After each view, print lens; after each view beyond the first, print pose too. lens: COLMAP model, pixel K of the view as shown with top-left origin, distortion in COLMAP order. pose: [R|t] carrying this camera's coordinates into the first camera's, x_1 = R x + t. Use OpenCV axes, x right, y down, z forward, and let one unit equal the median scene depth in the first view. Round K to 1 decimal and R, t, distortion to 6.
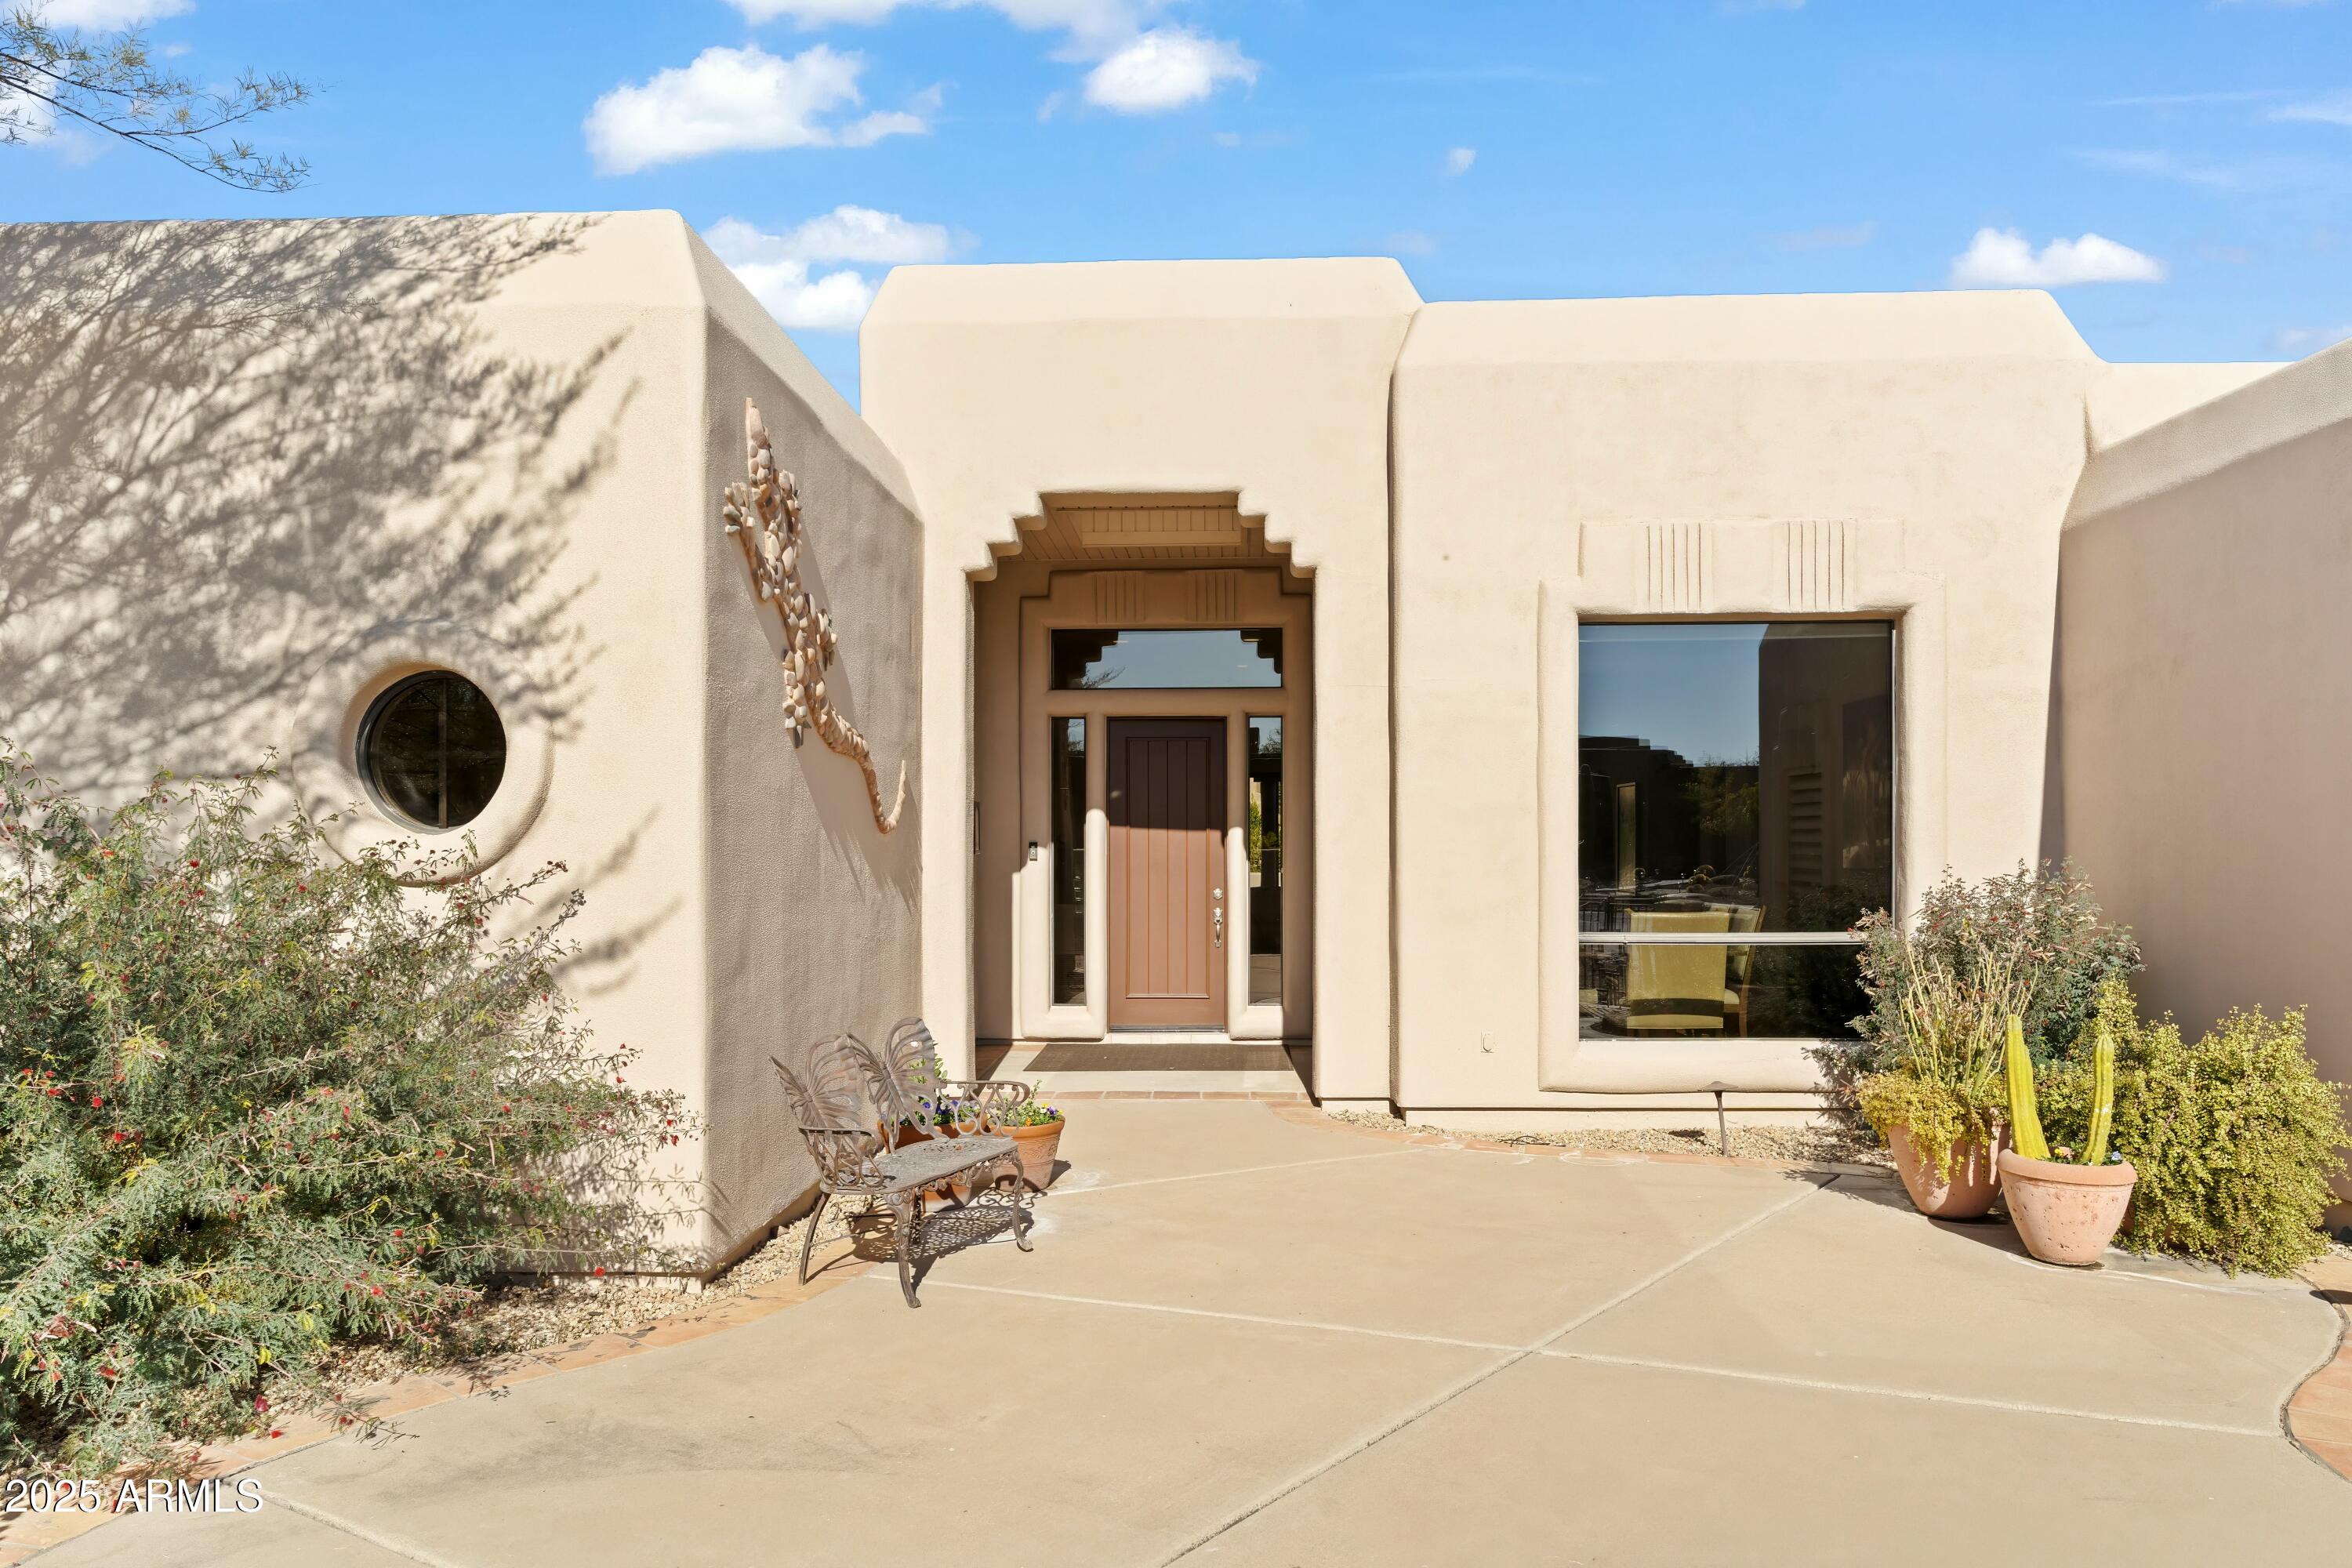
lens RADIAL K [[1543.1, 0, 1171.4], [0, 1543.1, 853.0], [0, 0, 1]] dist [0.004978, 0.003261]
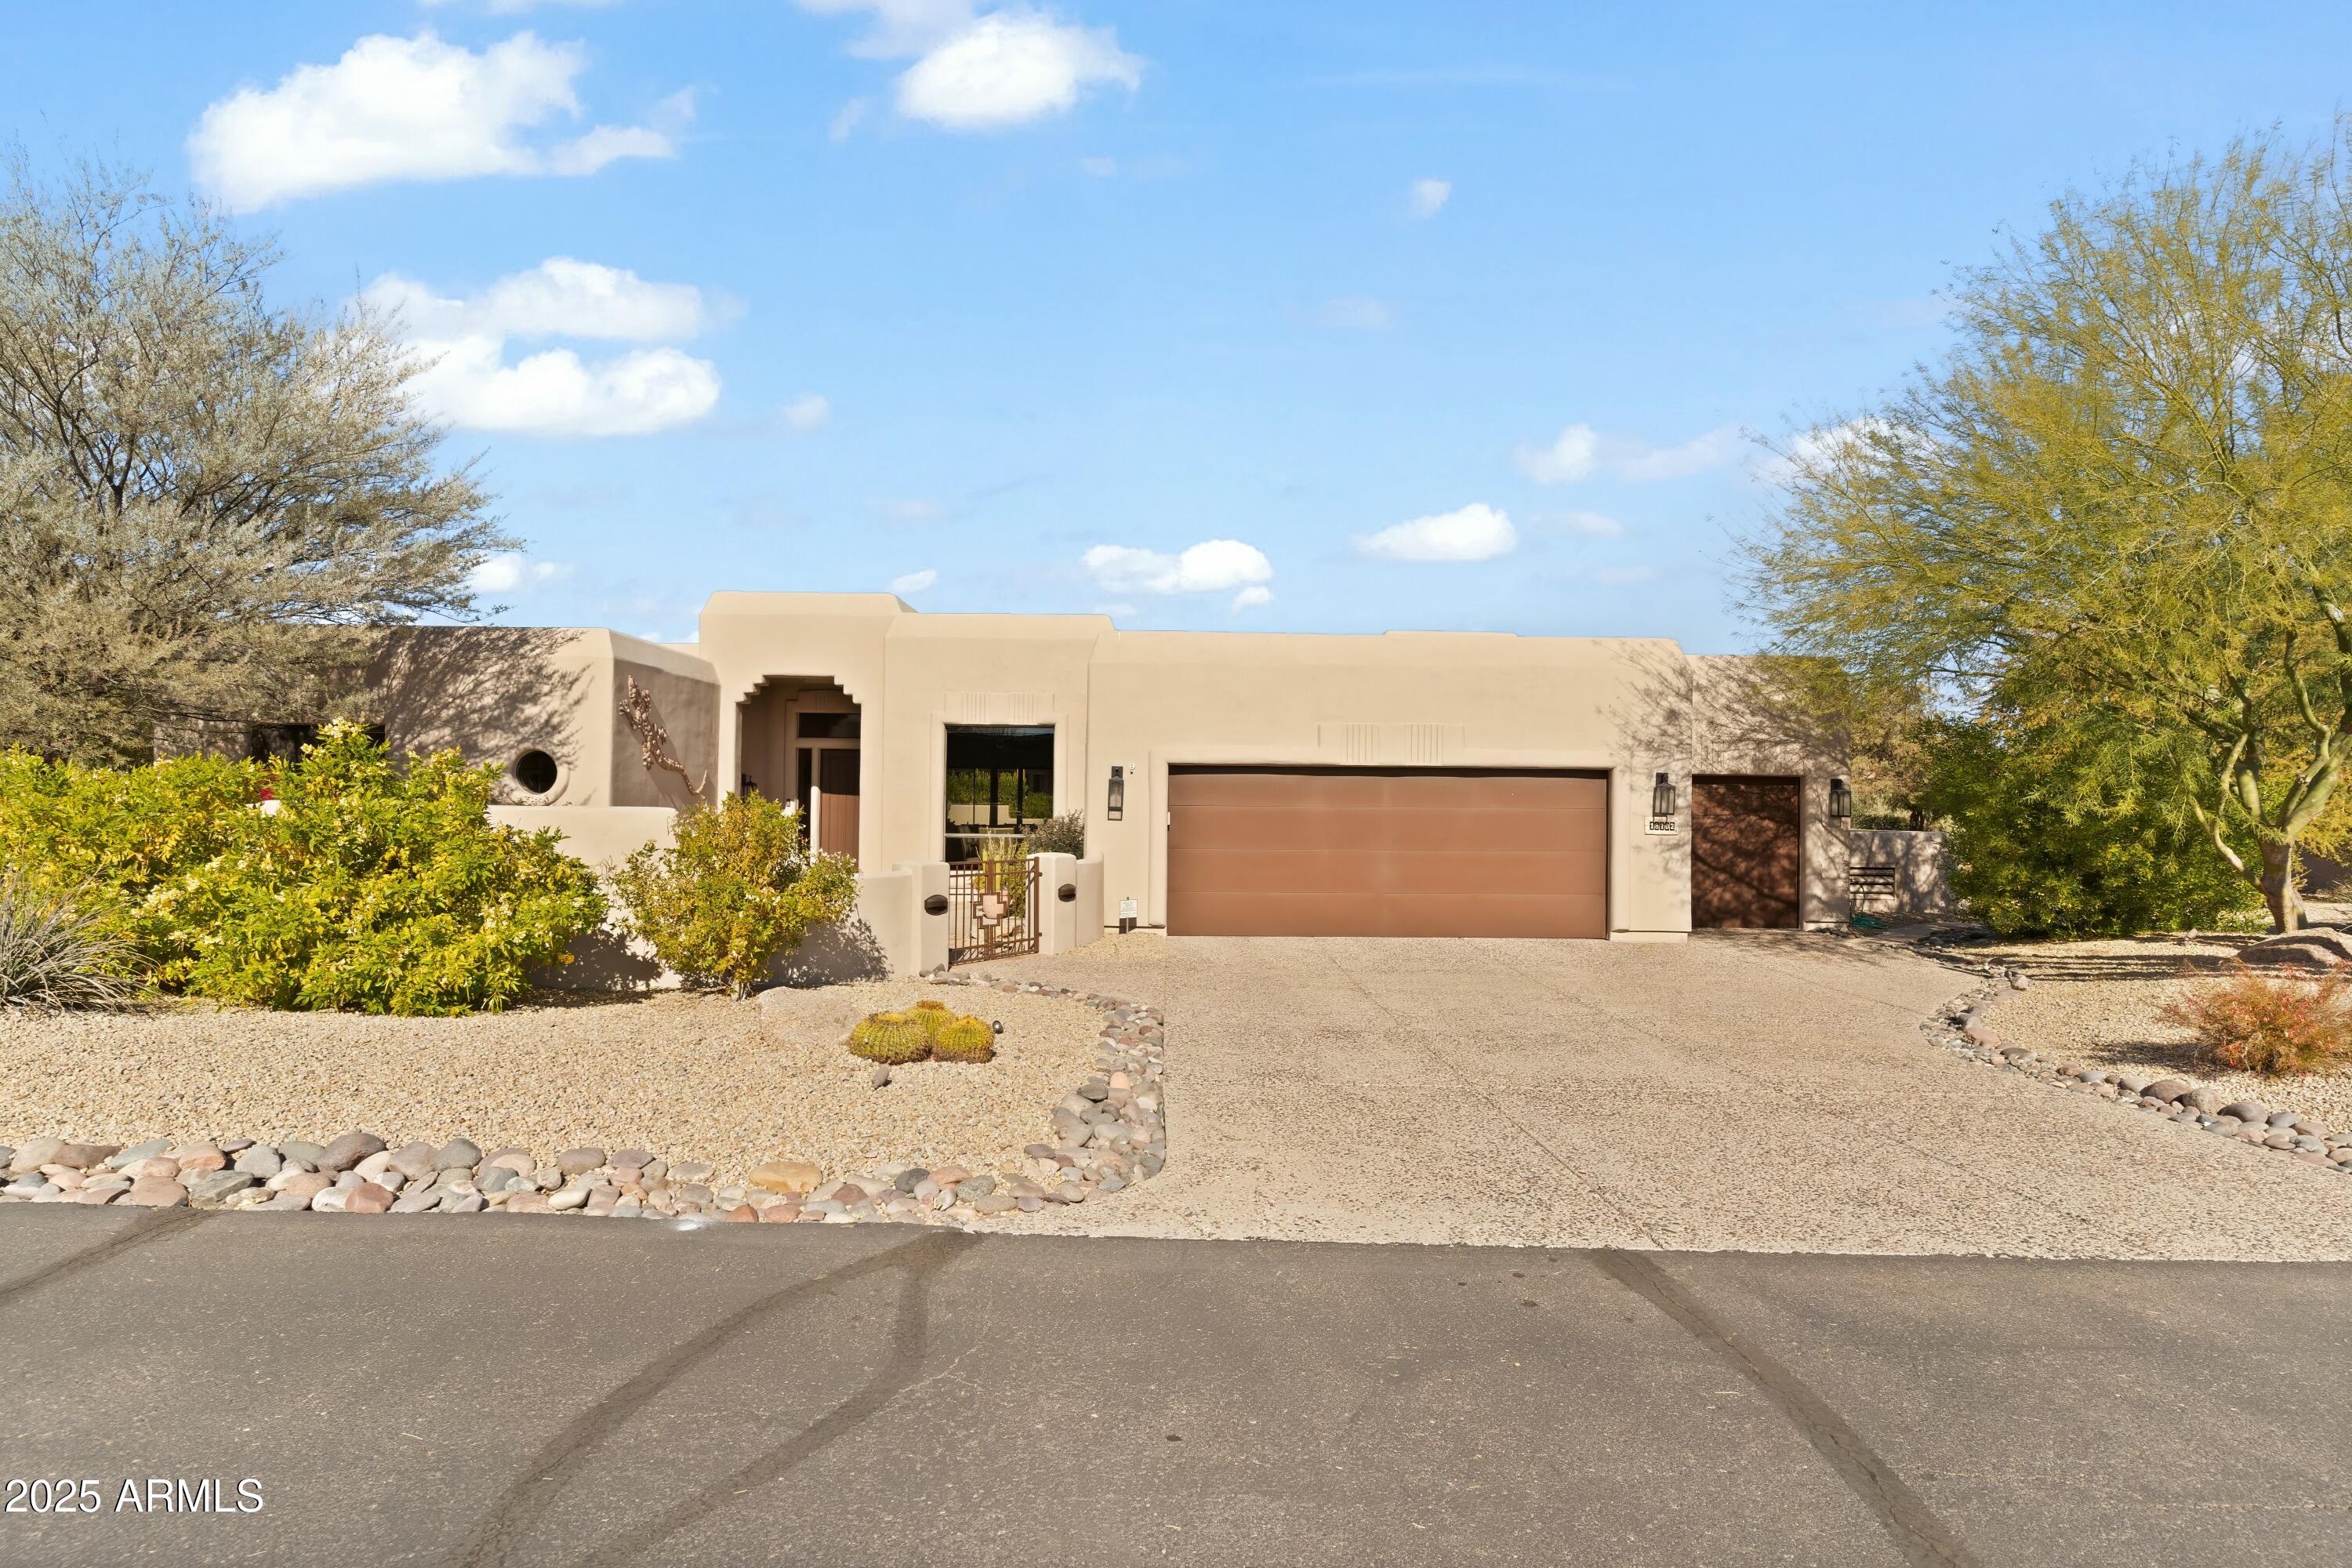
lens RADIAL K [[1133.4, 0, 1176.0], [0, 1133.4, 784.0], [0, 0, 1]] dist [0.000905, 0.000117]
pose [[0.998090, 0.014268, 0.060098, 0.908725], [-0.012863, 0.999636, -0.023697, 0.007527], [-0.060415, 0.022879, 0.997911, -1.843186]]
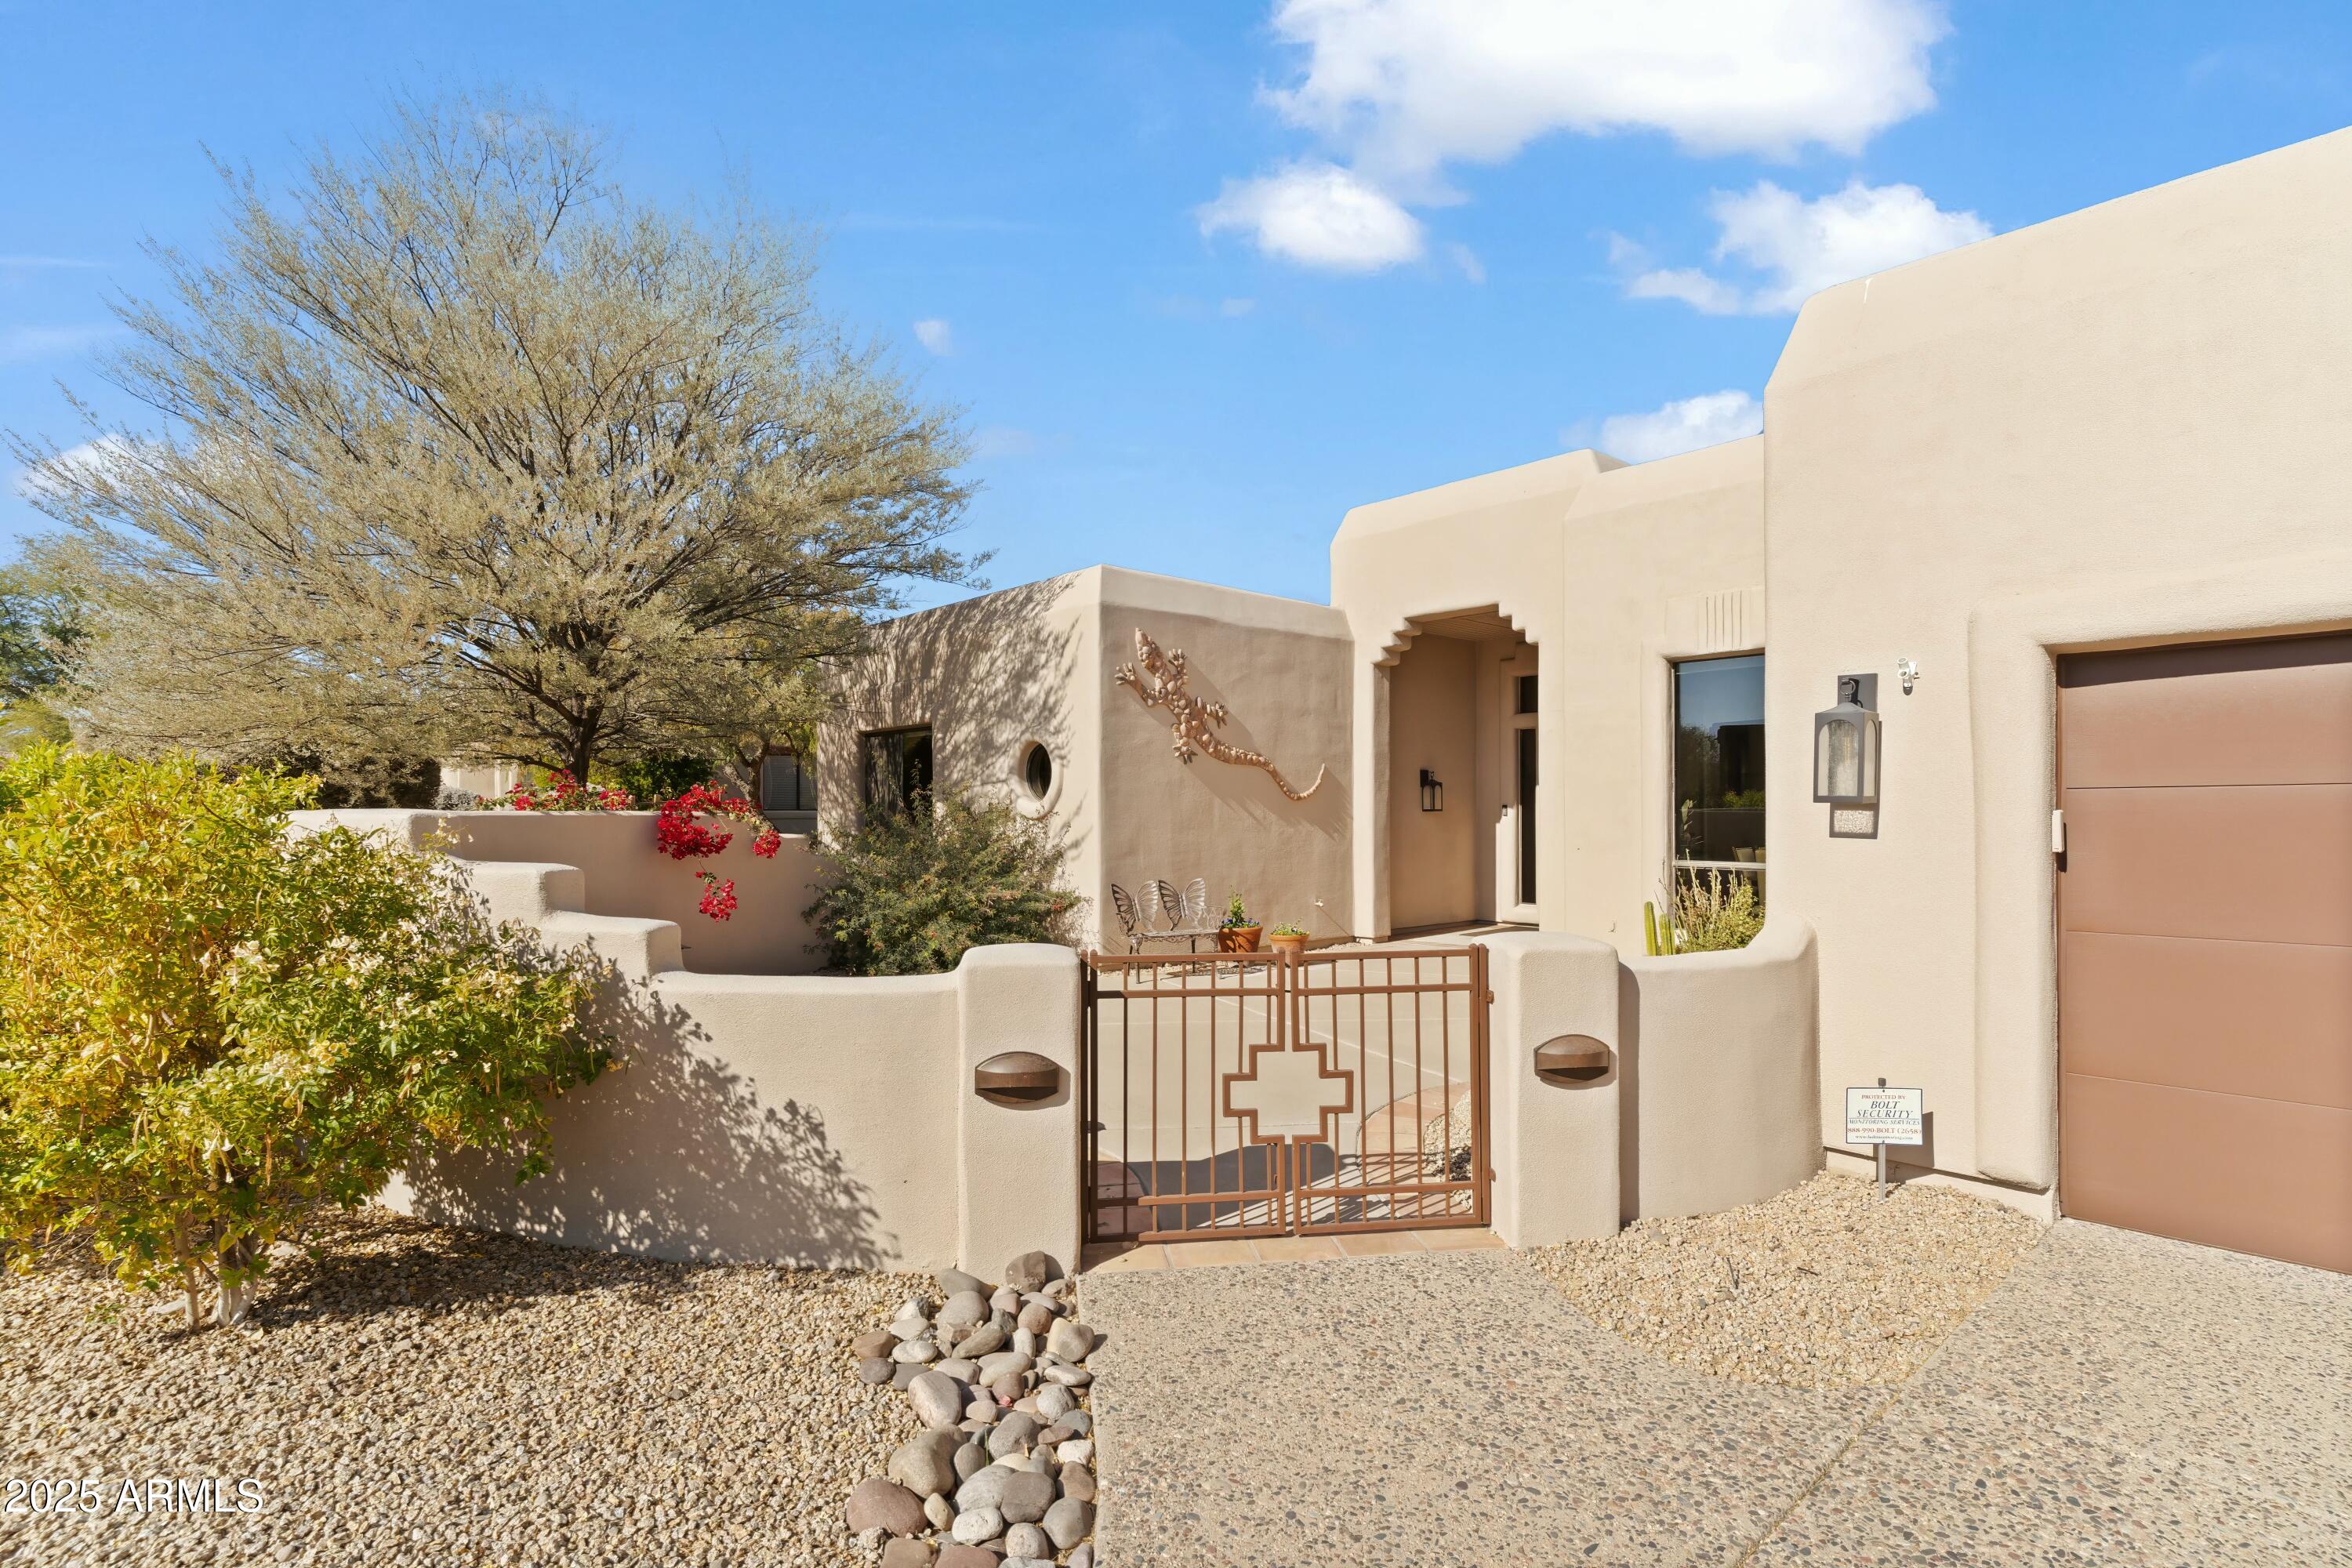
lens RADIAL K [[1145.3, 0, 1180.7], [0, 1145.3, 810.2], [0, 0, 1]] dist [-0.002826, -0.000394]
pose [[0.709298, -0.003990, -0.704898, 1.167082], [-0.001565, 0.999973, -0.007235, 0.017507], [0.704907, 0.006235, 0.709272, -0.291992]]
